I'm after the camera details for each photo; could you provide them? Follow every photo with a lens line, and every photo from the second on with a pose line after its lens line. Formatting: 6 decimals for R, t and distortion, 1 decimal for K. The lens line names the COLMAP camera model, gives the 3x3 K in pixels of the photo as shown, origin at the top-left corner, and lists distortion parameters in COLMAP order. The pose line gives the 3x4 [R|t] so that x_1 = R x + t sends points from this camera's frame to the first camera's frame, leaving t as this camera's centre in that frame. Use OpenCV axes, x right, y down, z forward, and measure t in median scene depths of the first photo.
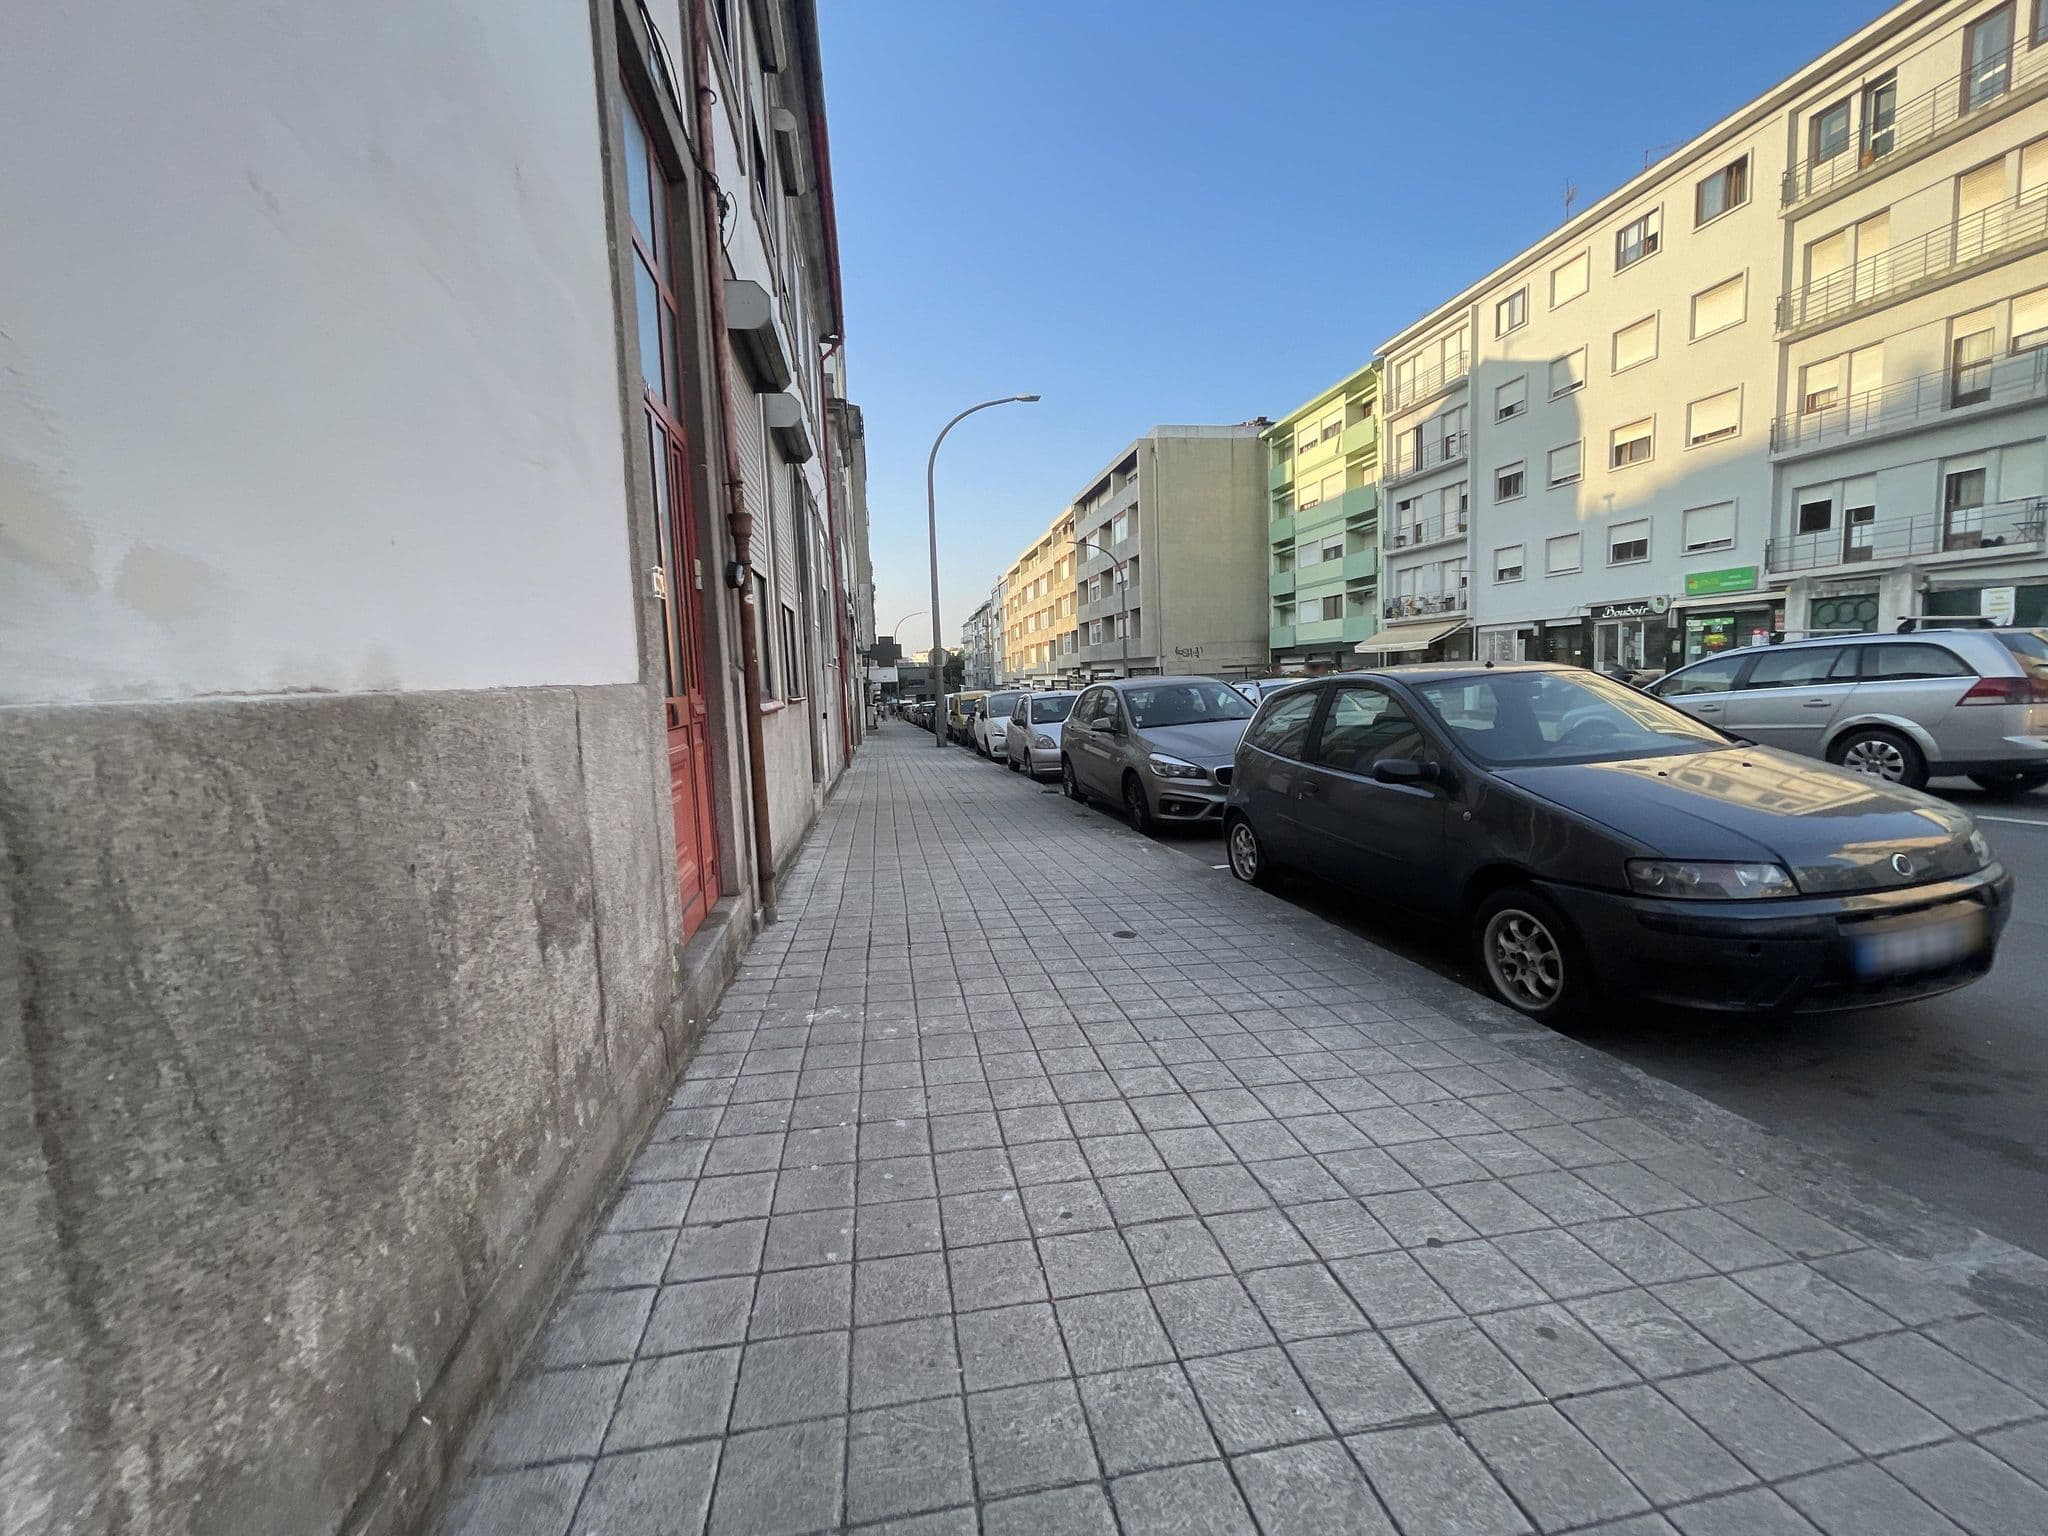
lens RADIAL K [[845.6, 0, 1012.0], [0, 845.6, 765.8], [0, 0, 1]] dist [0.015888, 0.000627]
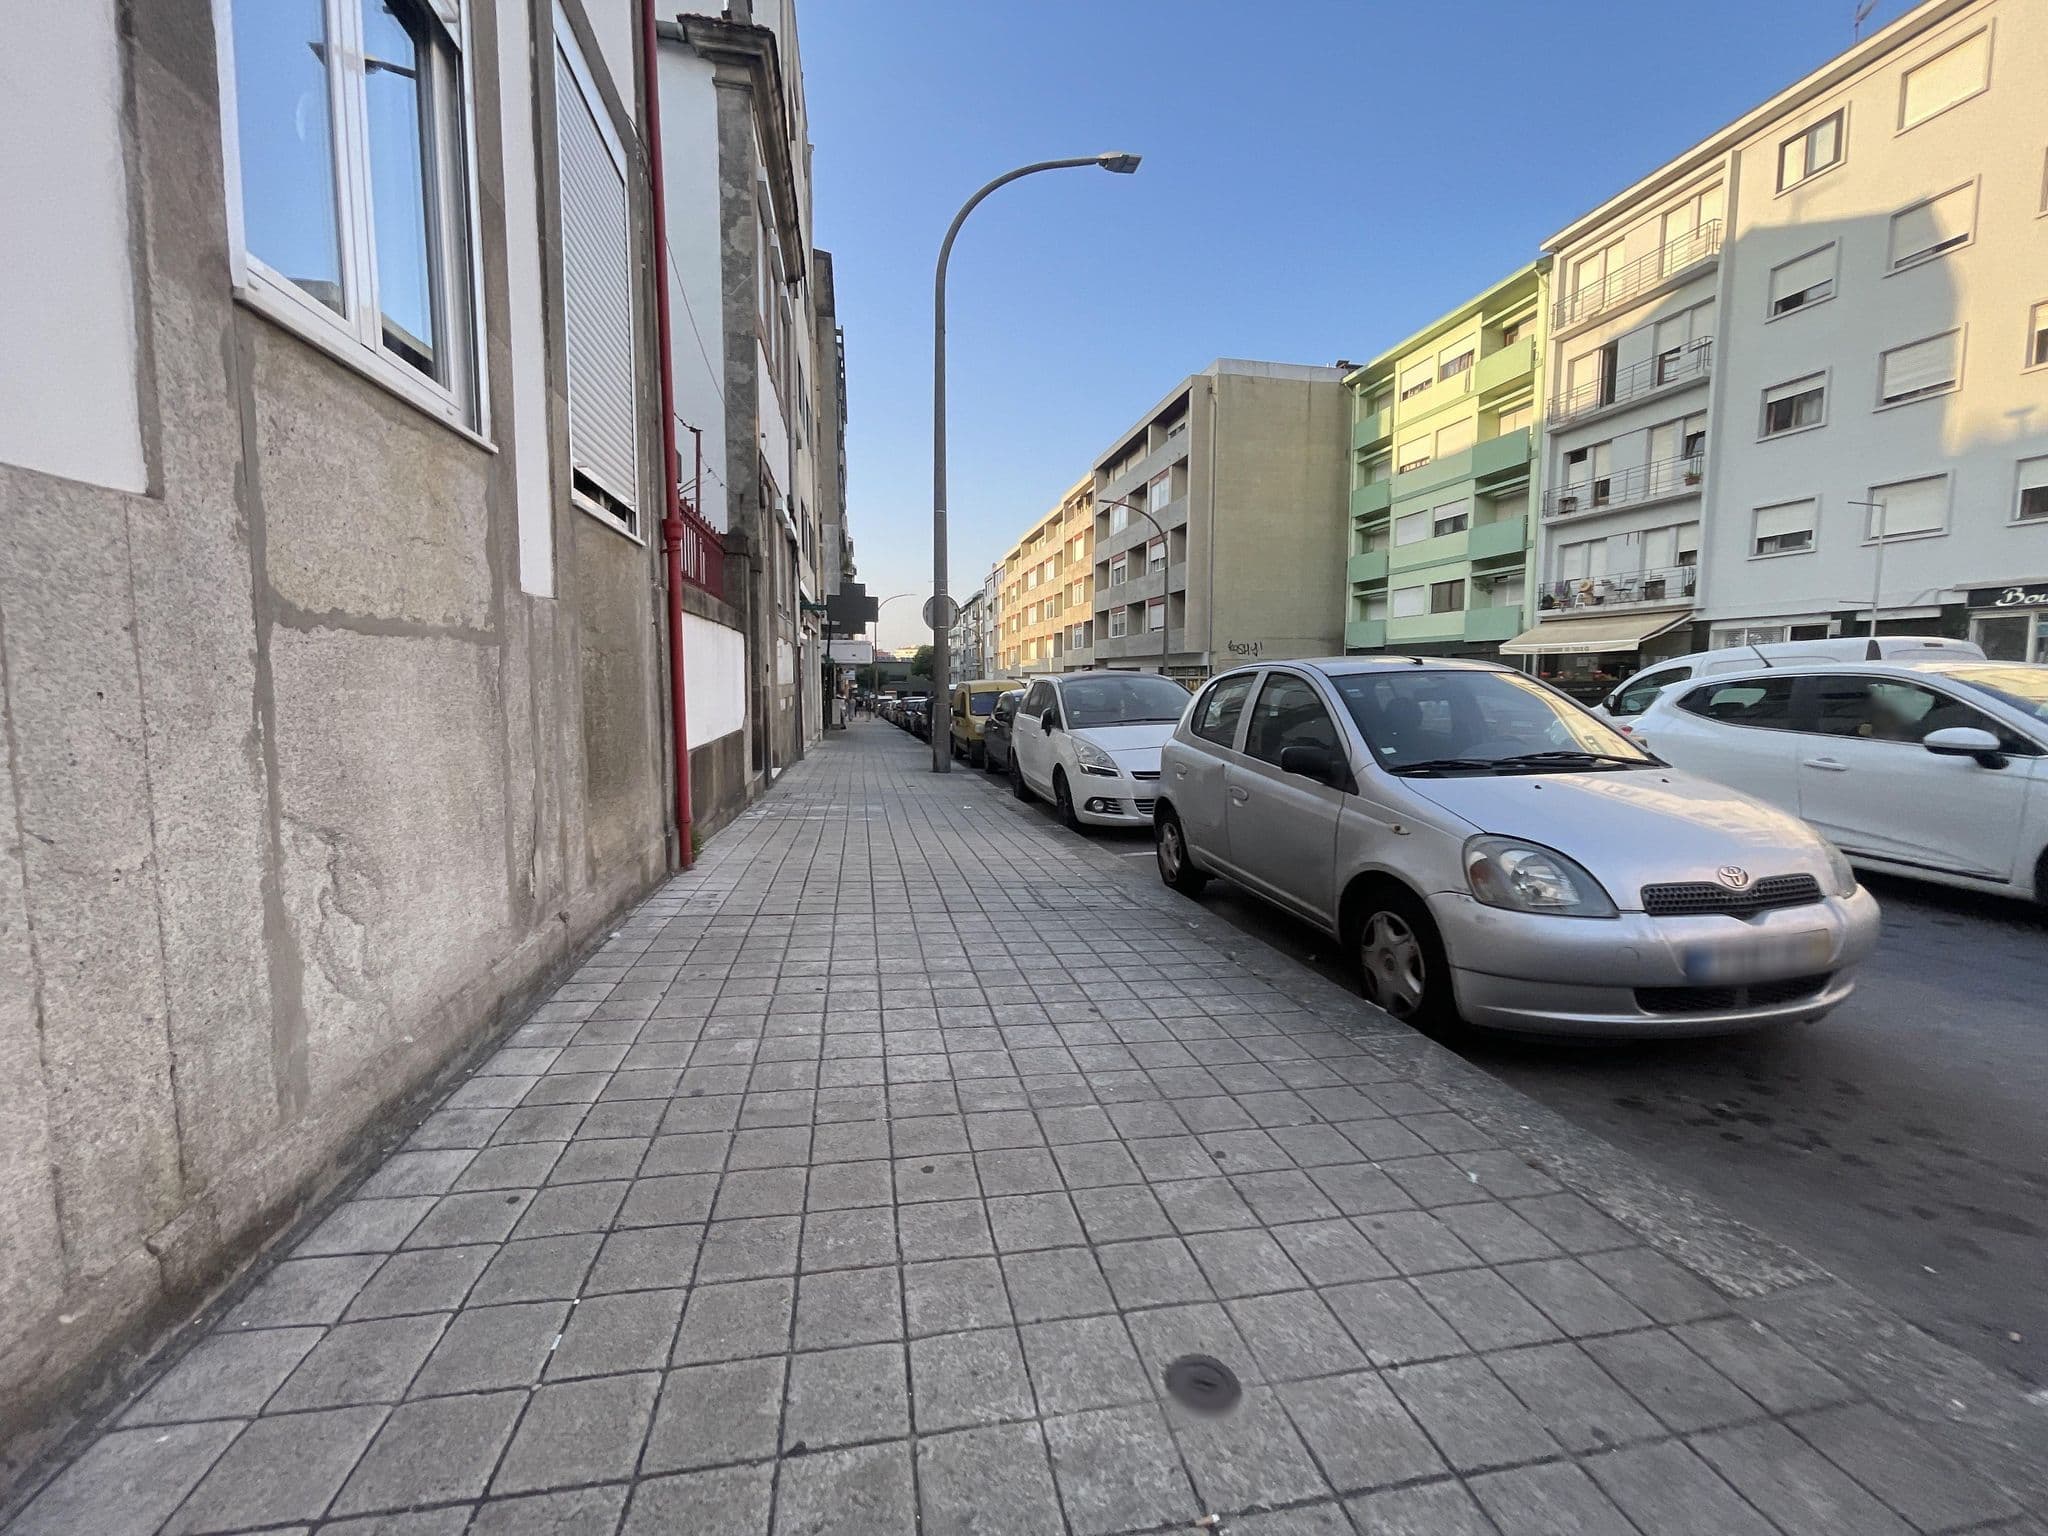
lens RADIAL K [[845.6, 0, 1029.3], [0, 845.6, 766.4], [0, 0, 1]] dist [0.015888, 0.000627]
pose [[0.998313, 0.036607, 0.045078, -0.029224], [-0.036577, 0.999330, -0.001500, -0.018534], [-0.045102, -0.000151, 0.998982, 0.256739]]
